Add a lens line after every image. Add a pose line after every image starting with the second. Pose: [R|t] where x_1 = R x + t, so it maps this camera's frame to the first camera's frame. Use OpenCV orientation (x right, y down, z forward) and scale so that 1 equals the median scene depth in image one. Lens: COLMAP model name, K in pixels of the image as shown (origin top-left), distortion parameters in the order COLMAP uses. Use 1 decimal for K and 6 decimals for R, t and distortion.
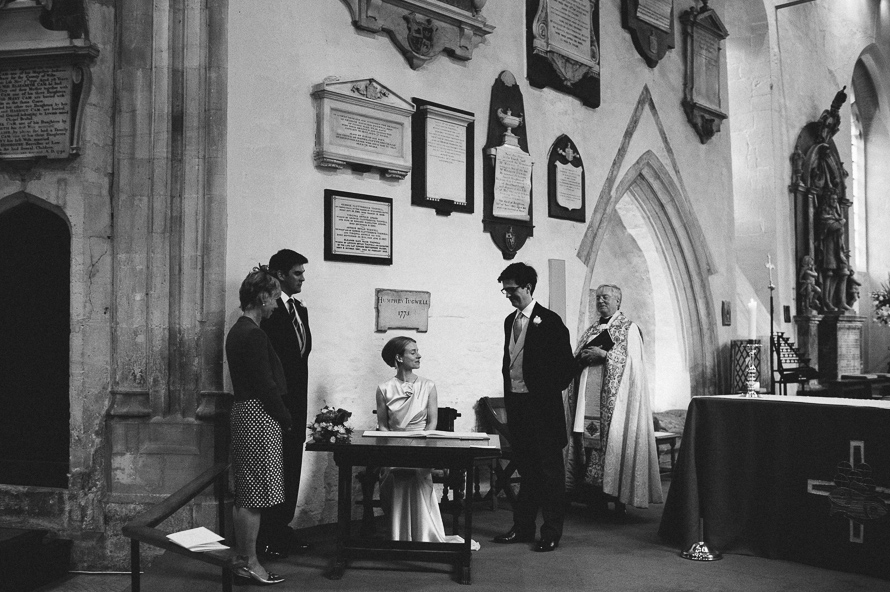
lens RADIAL K [[897.1, 0, 425.2], [0, 897.1, 295.3], [0, 0, 1]] dist [-0.054130, 0.000000]
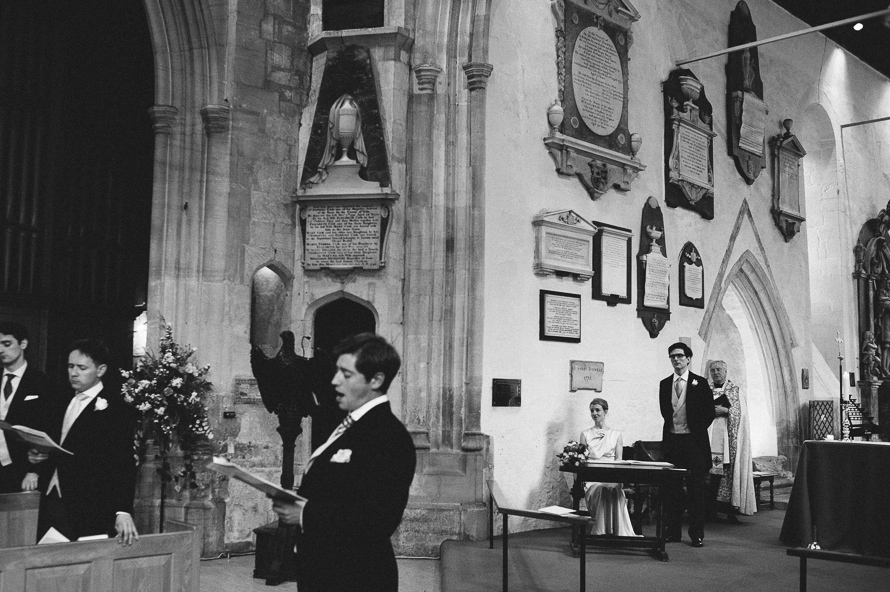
lens RADIAL K [[897.1, 0, 436.8], [0, 897.1, 302.2], [0, 0, 1]] dist [-0.054130, 0.000000]
pose [[0.999580, 0.014039, -0.025350, -0.220185], [-0.015375, 0.998459, -0.053320, -0.019057], [0.024563, 0.053687, 0.998256, -0.378776]]
